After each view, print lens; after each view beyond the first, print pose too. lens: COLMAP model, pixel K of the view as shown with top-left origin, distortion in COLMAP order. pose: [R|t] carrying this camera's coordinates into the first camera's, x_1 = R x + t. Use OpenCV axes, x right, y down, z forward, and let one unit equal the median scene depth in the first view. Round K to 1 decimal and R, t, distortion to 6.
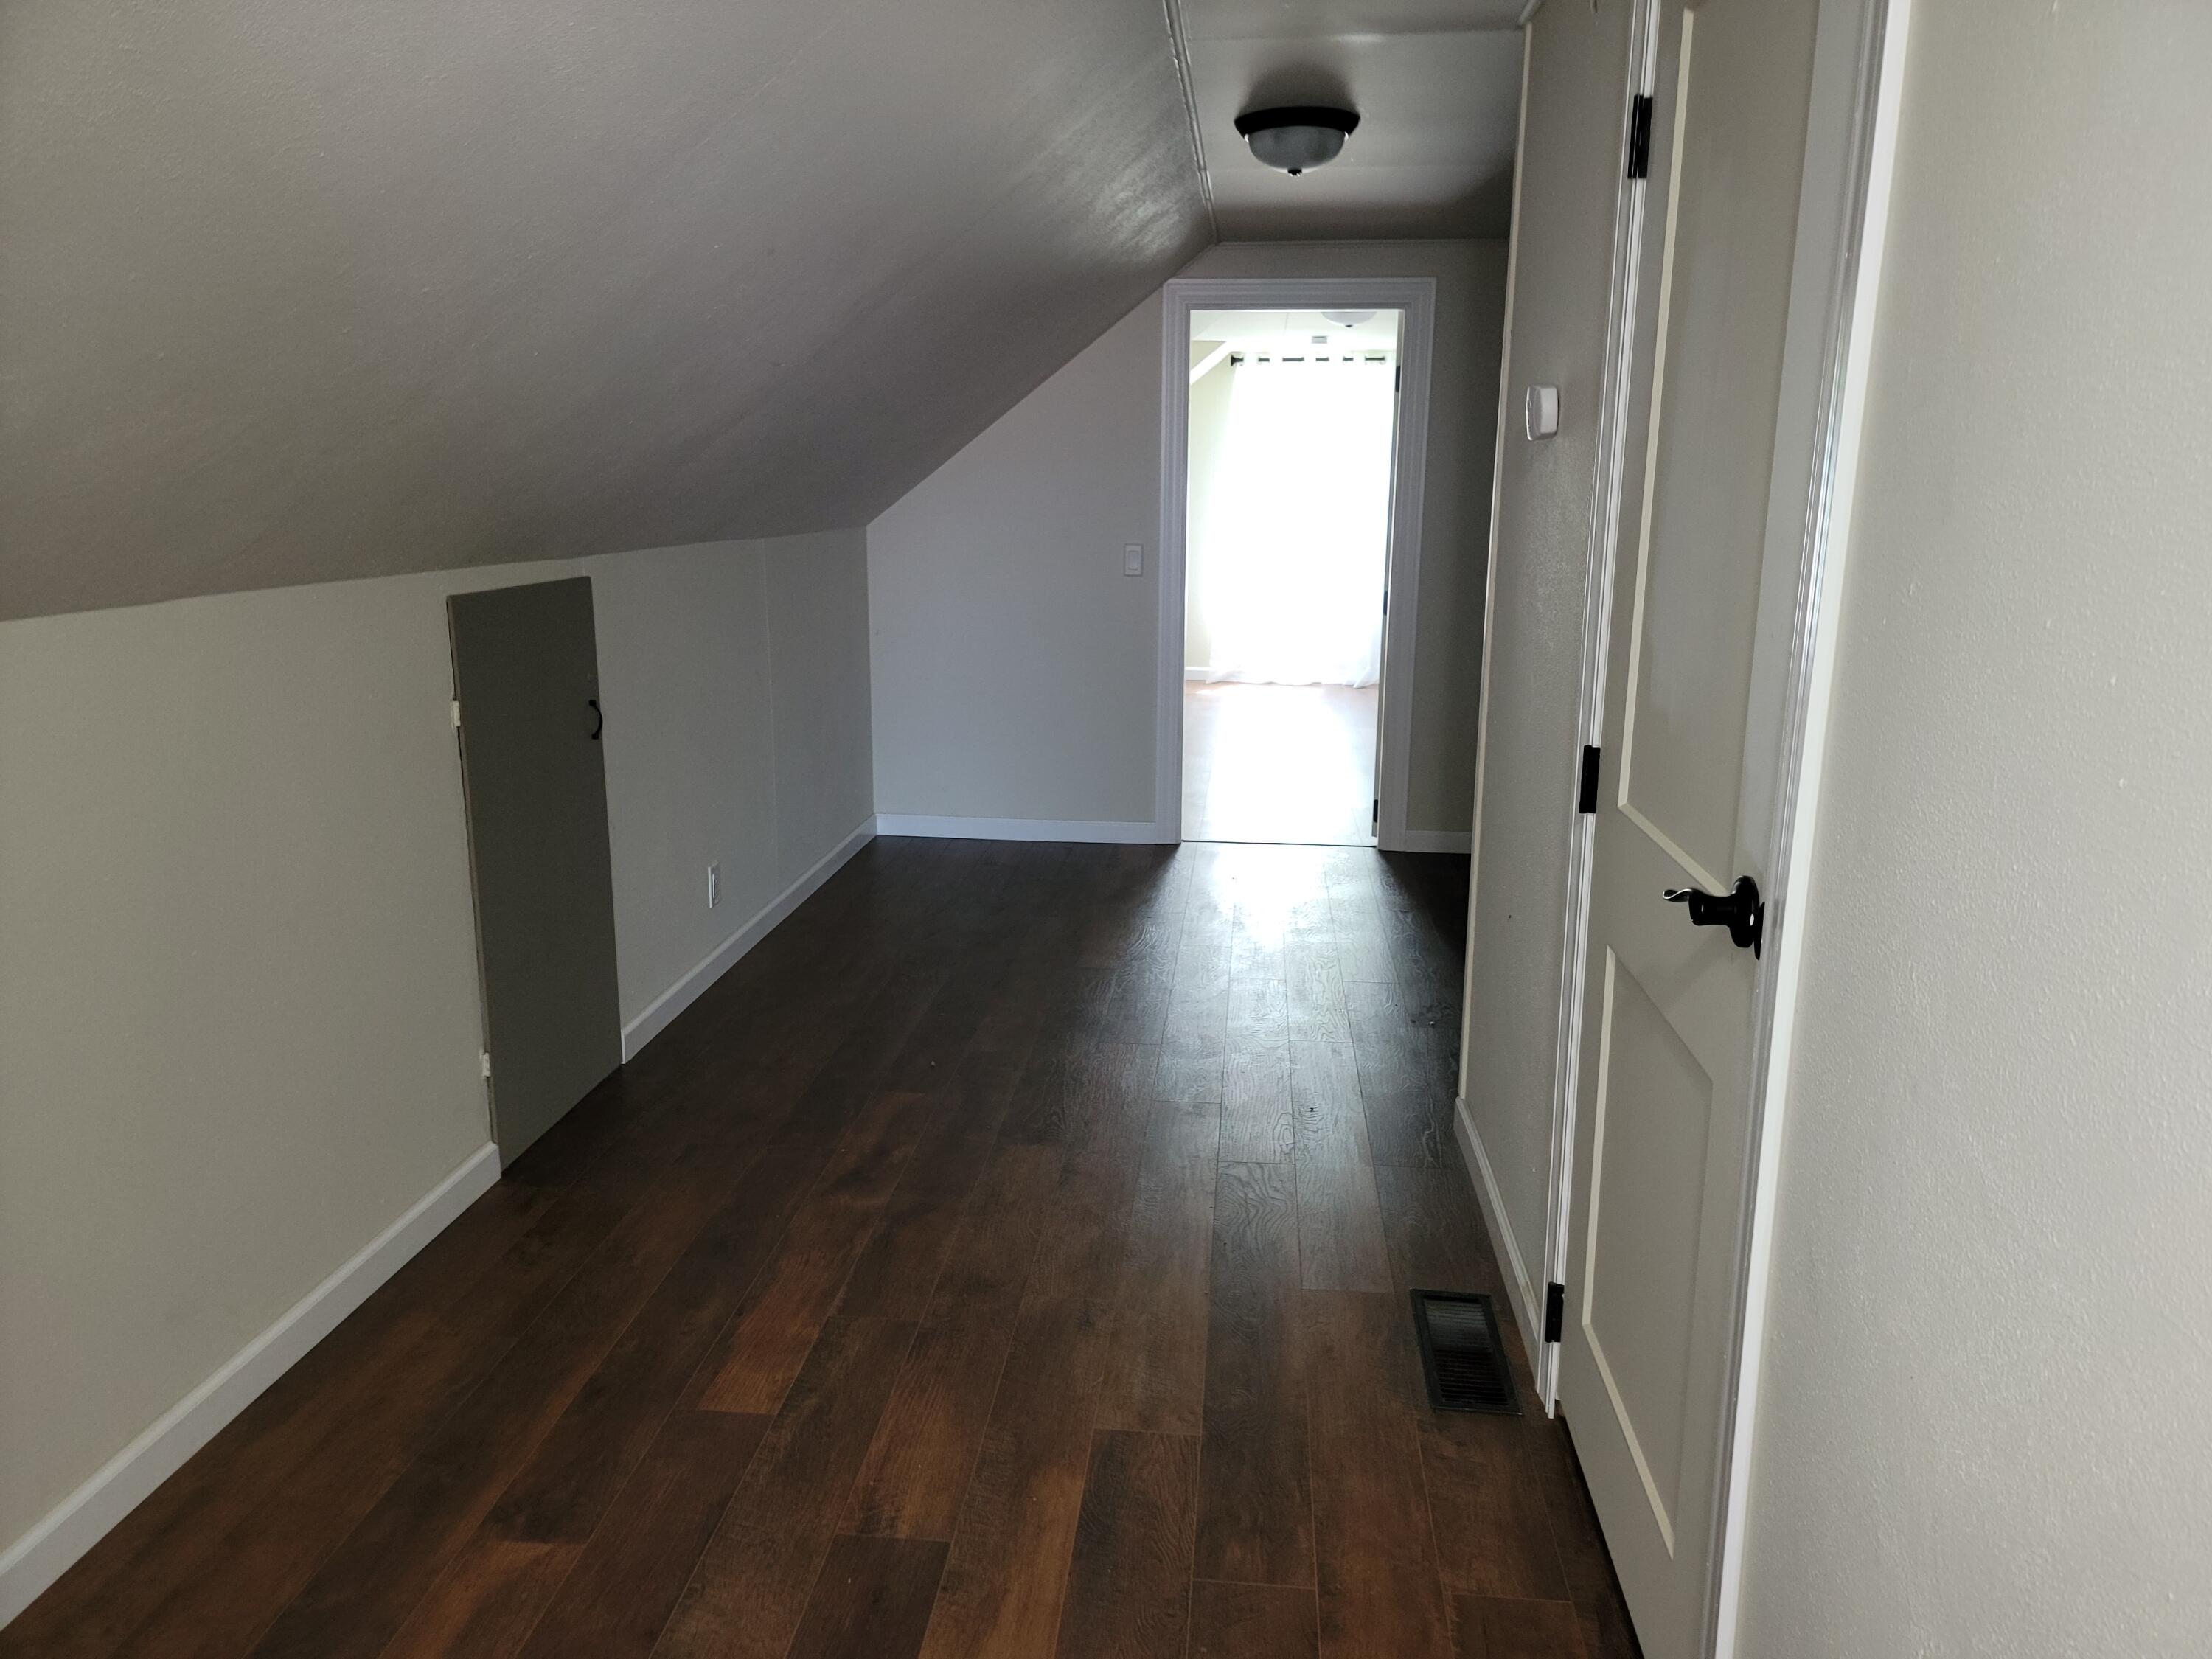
lens RADIAL K [[1527.7, 0, 1112.8], [0, 1527.7, 837.5], [0, 0, 1]] dist [0.050022, -0.017070]
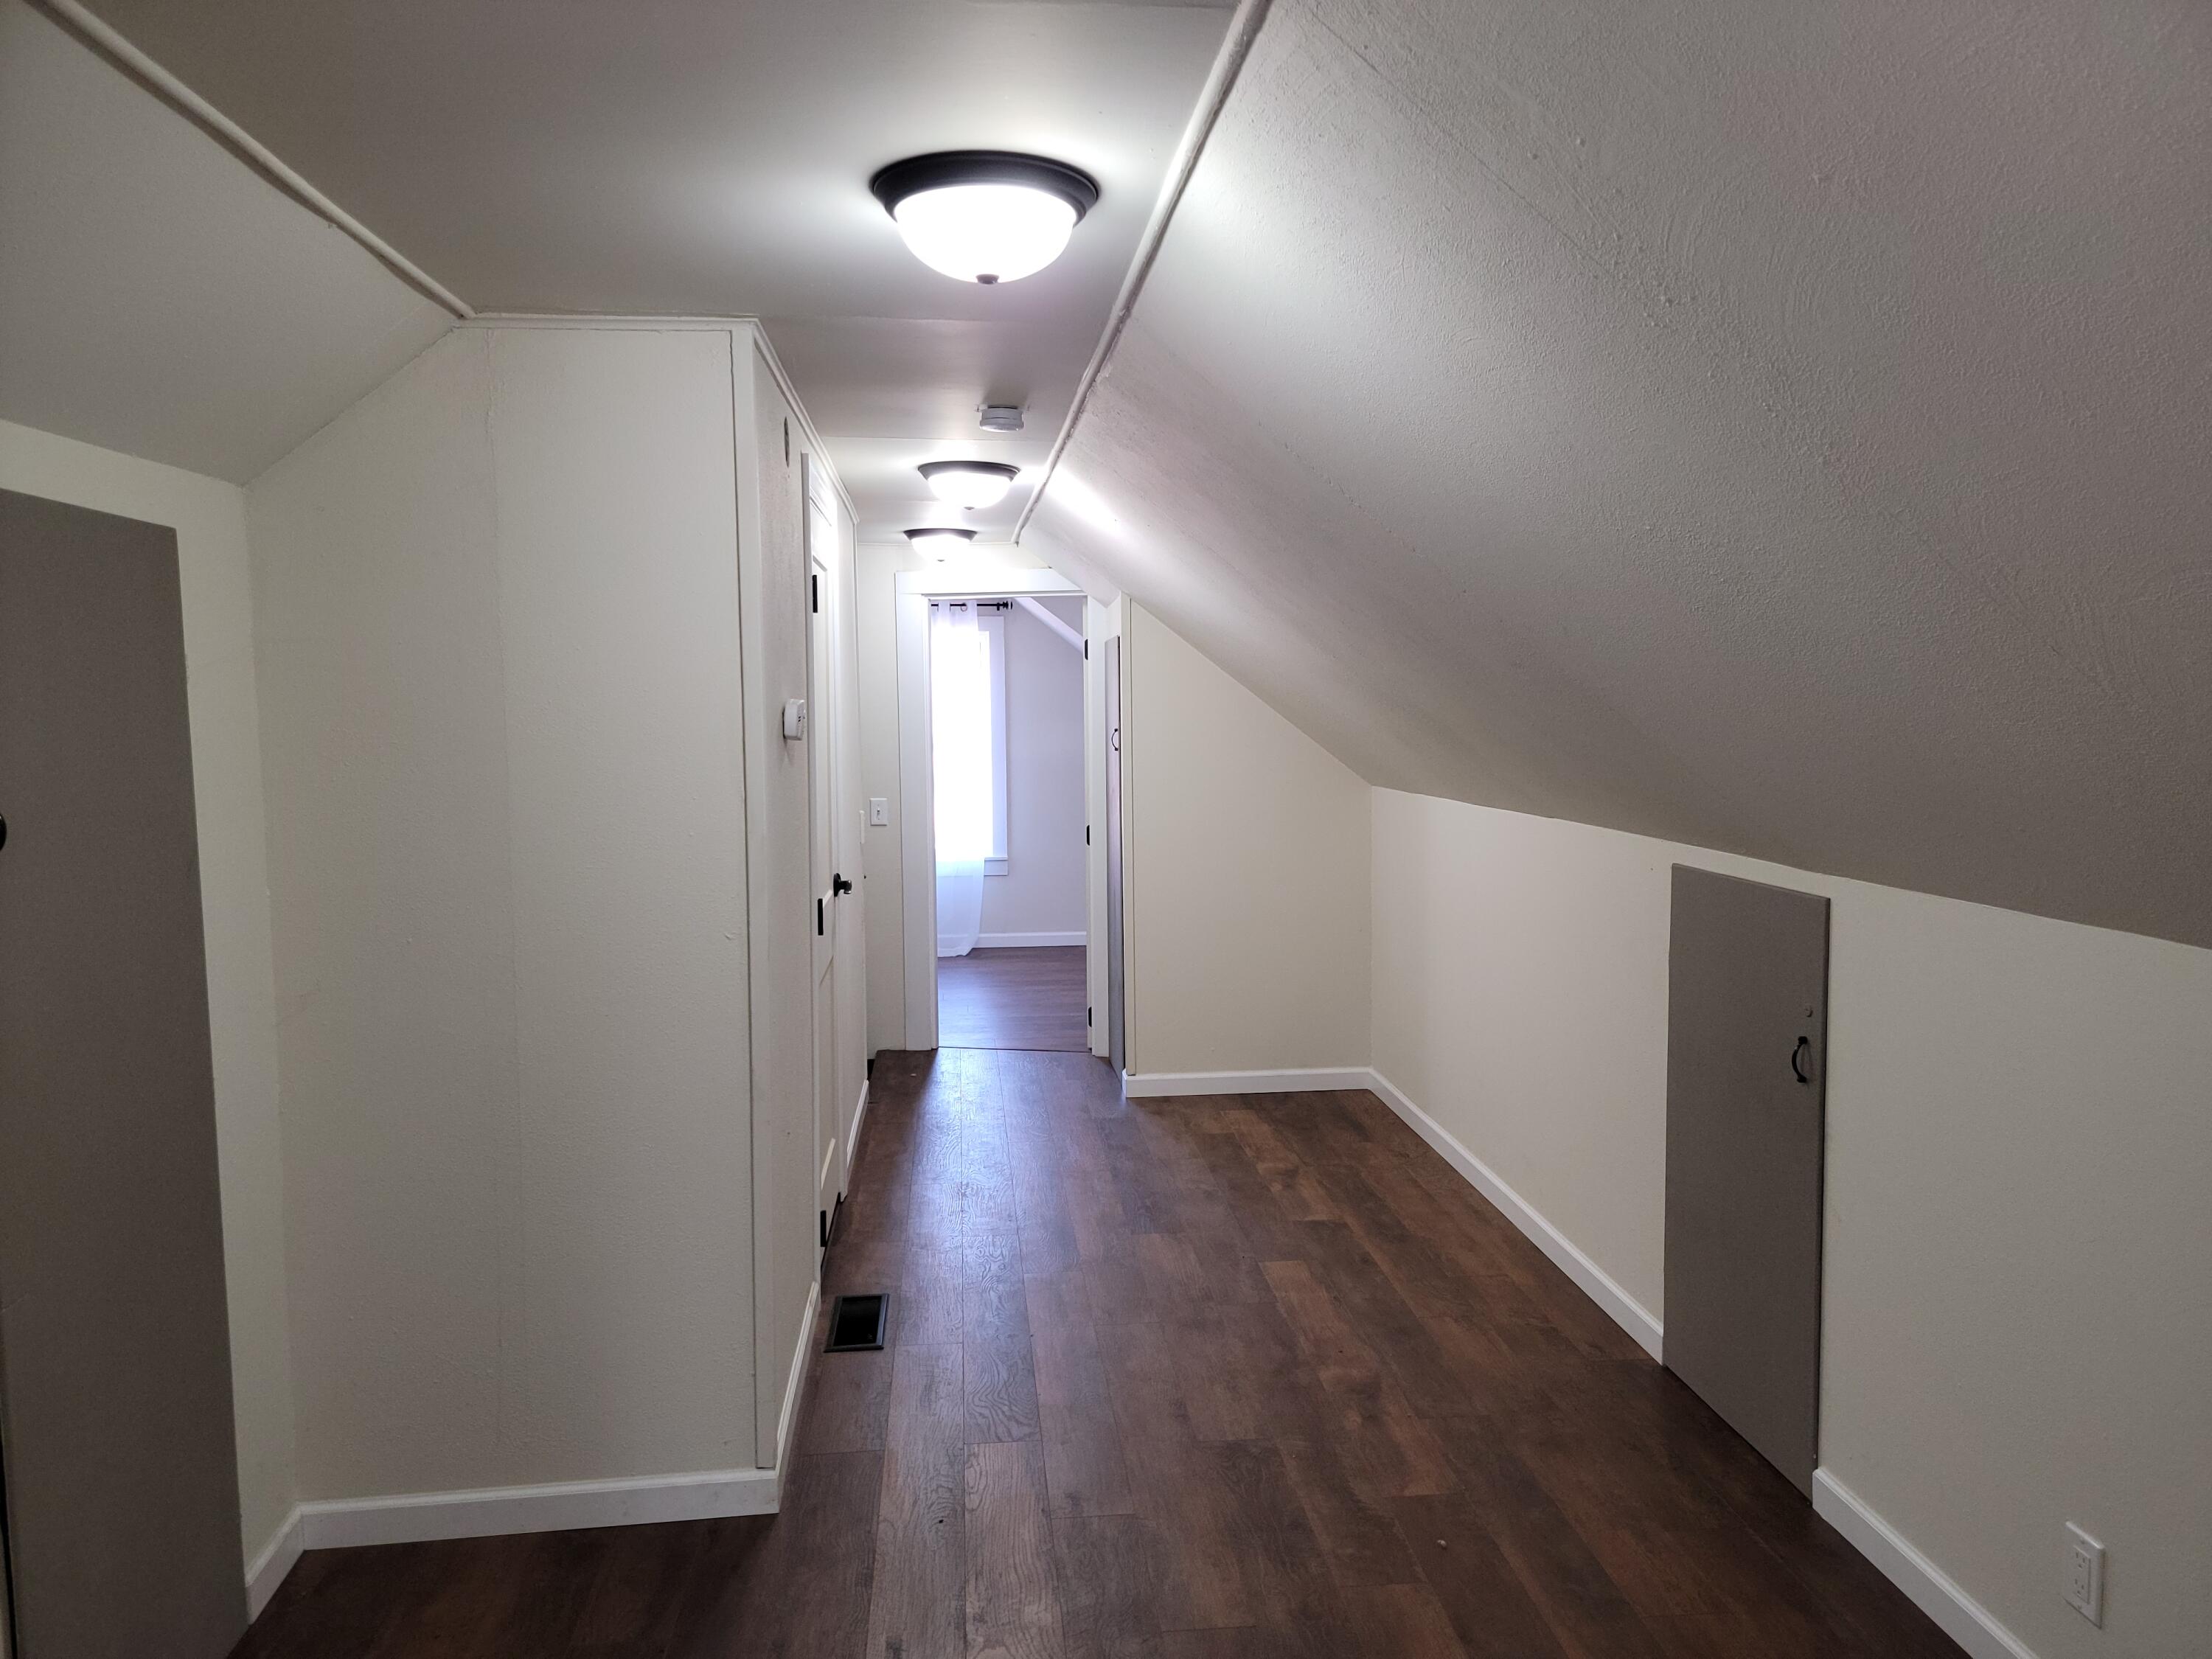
lens RADIAL K [[1527.7, 0, 1111.7], [0, 1527.7, 826.7], [0, 0, 1]] dist [0.050022, -0.017070]
pose [[-0.980772, 0.015292, -0.194555, 0.262657], [-0.045540, 0.951468, 0.304358, -0.585925], [0.189767, 0.307366, -0.932478, 2.242964]]
